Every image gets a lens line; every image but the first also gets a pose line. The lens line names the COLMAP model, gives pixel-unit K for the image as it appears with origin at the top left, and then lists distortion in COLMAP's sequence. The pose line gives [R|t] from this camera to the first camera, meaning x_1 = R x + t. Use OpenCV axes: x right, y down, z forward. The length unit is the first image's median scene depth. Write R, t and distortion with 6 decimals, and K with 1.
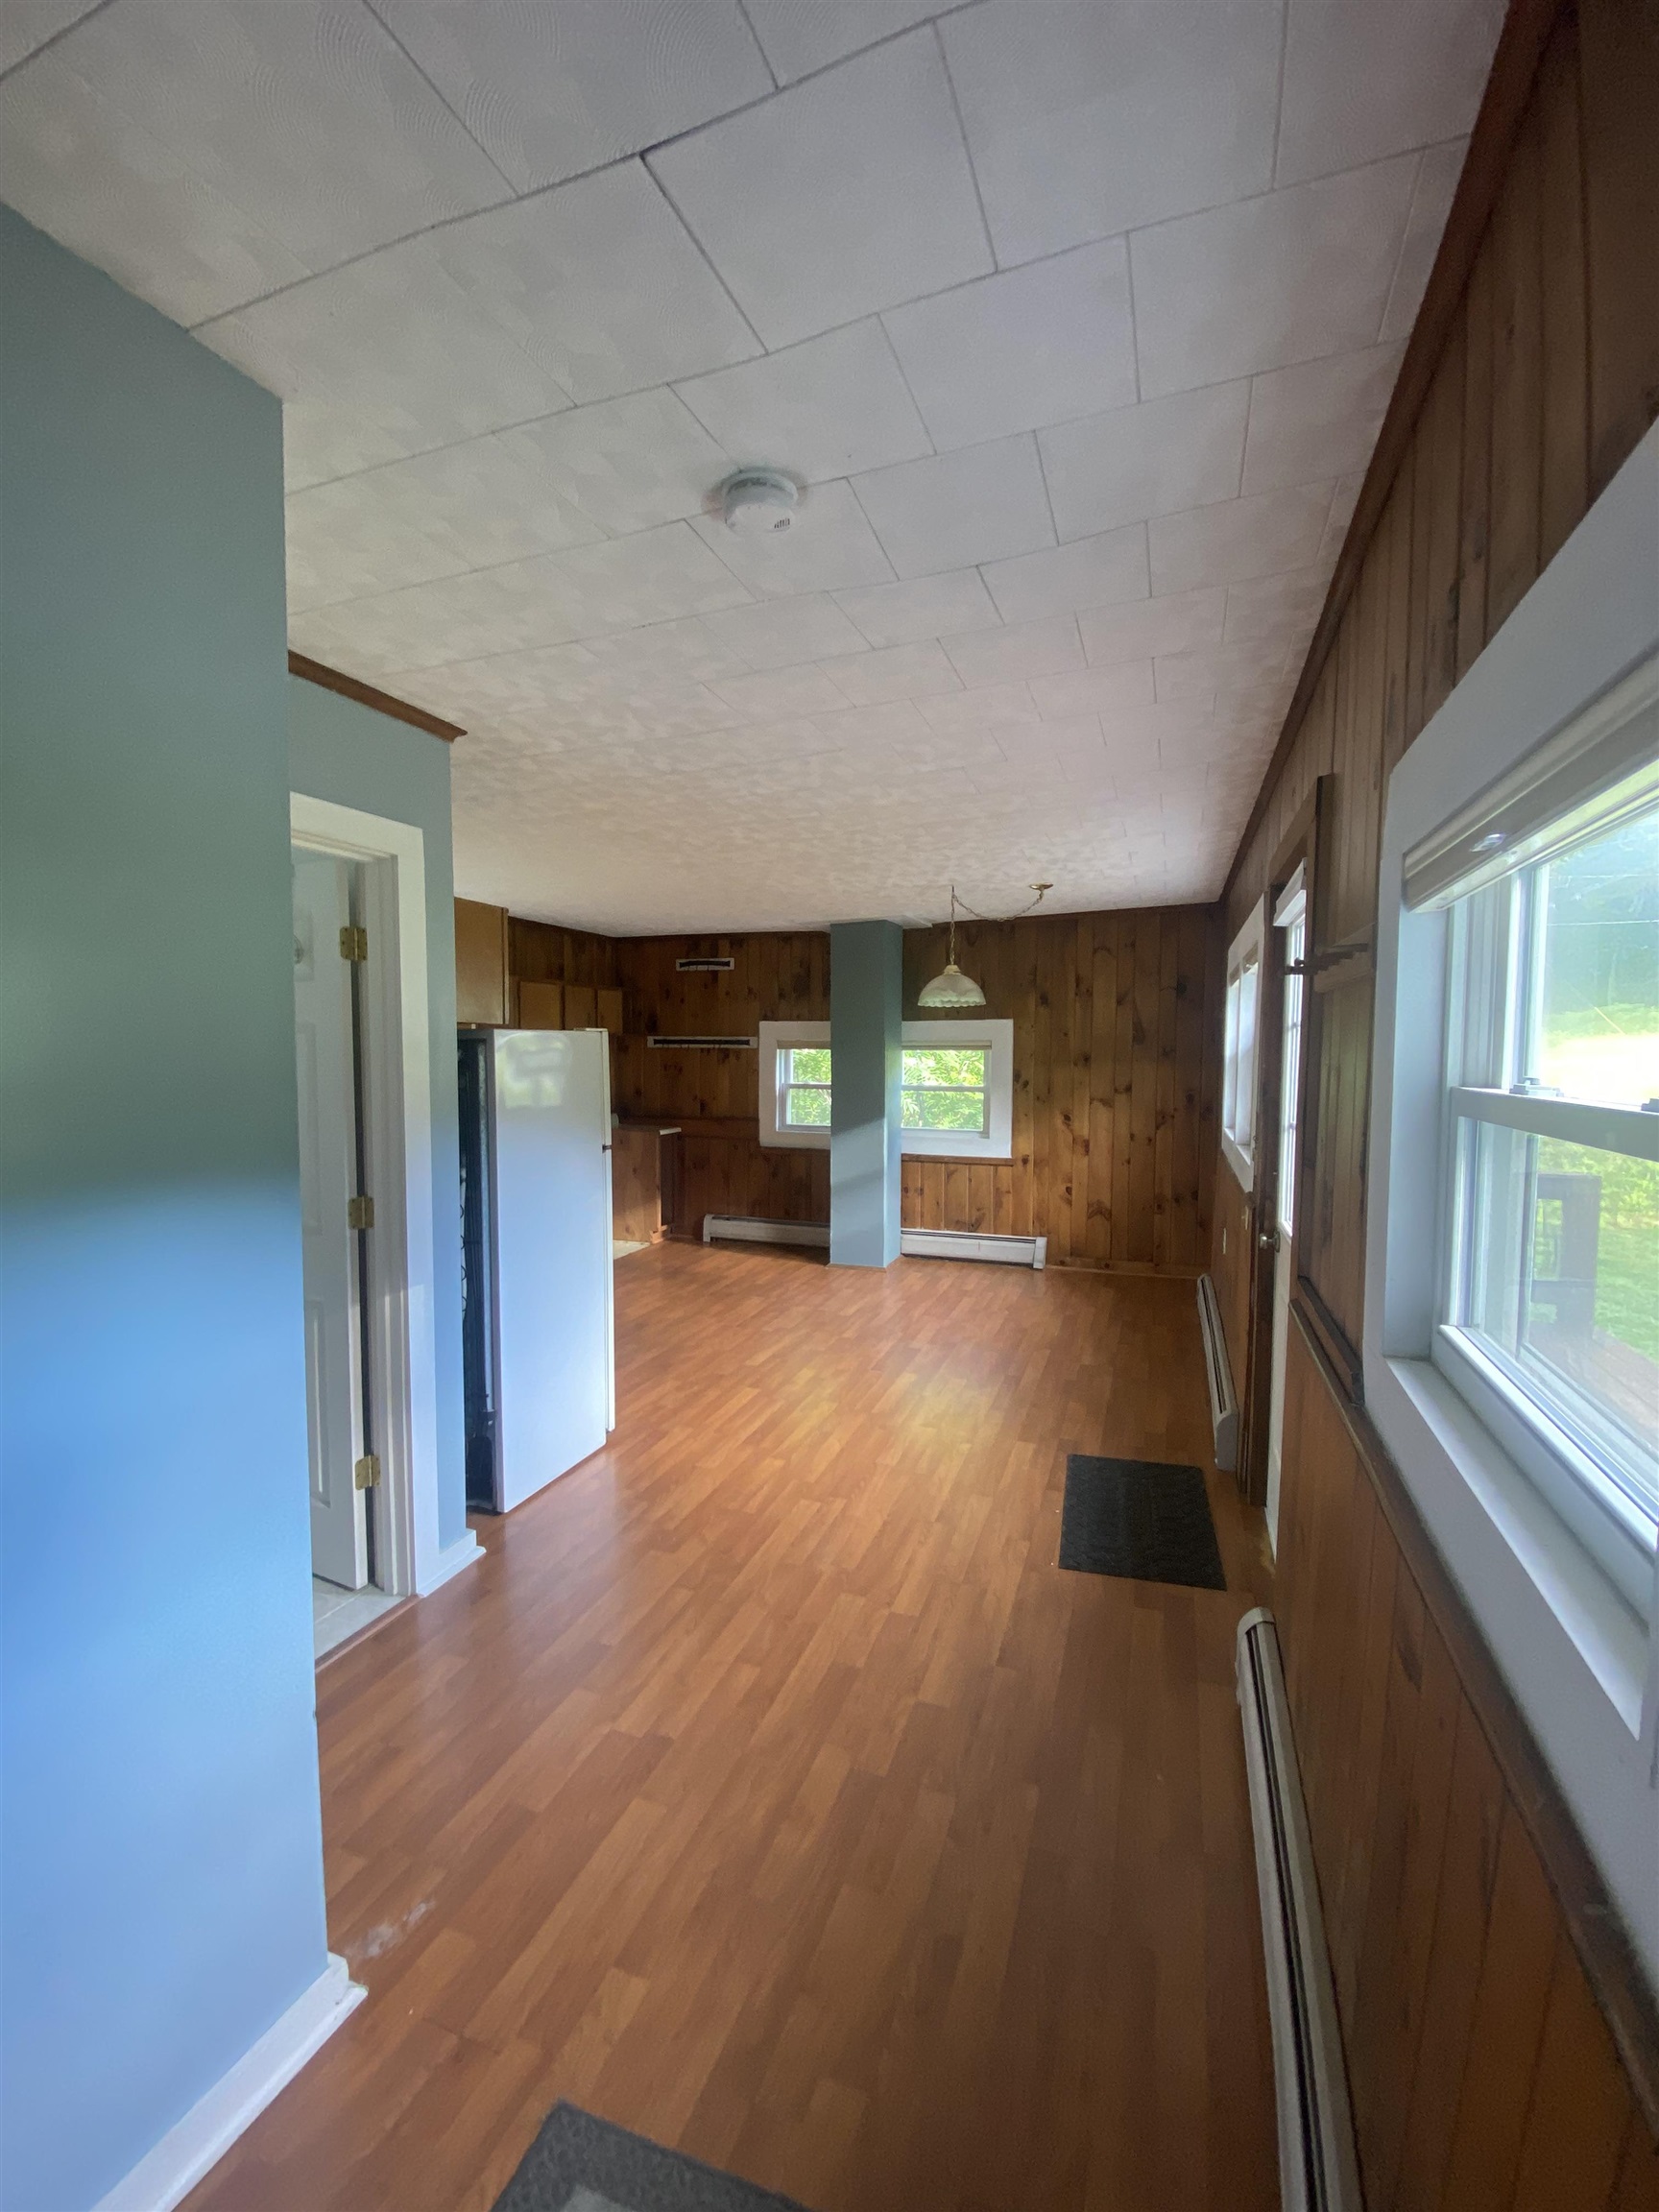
lens RADIAL K [[906.5, 0, 858.4], [0, 906.5, 1098.4], [0, 0, 1]] dist [-0.000617, -0.000175]
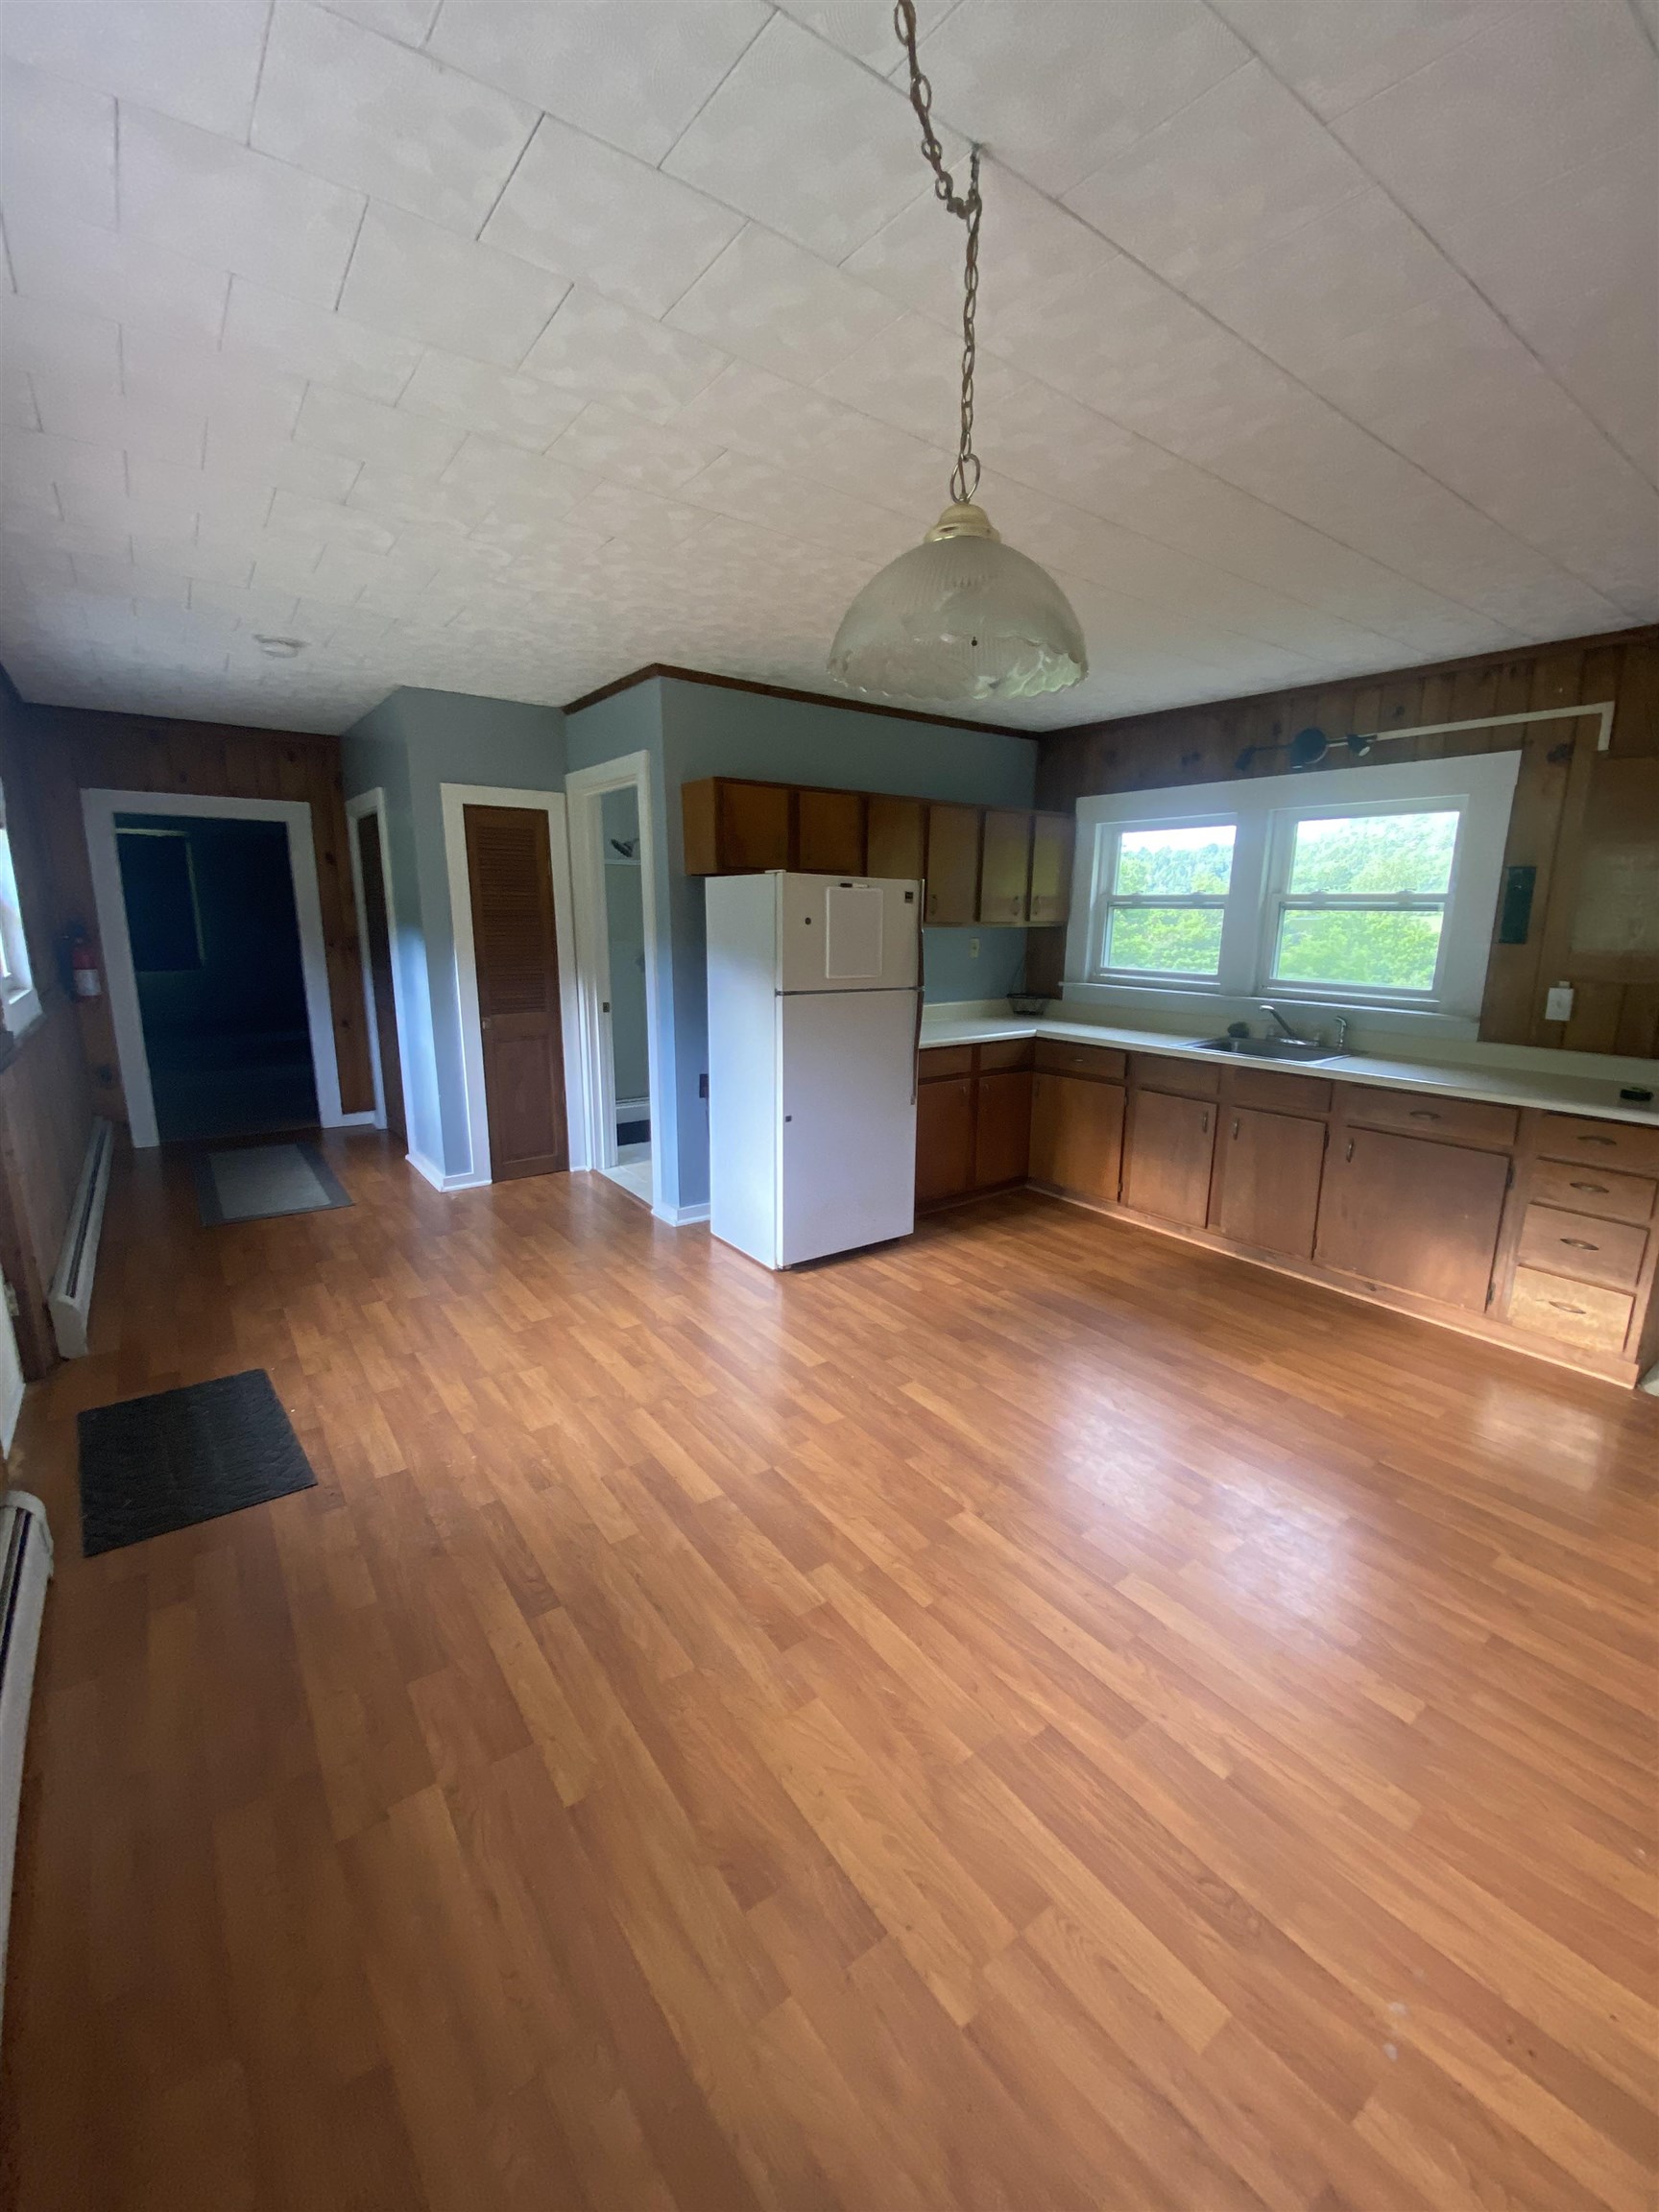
lens RADIAL K [[906.5, 0, 858.4], [0, 906.5, 1098.4], [0, 0, 1]] dist [-0.000617, -0.000175]
pose [[-0.553617, 0.166633, -0.815930, 0.489727], [-0.062619, 0.968673, 0.240315, -0.076229], [0.830414, 0.184135, -0.525839, 1.563370]]
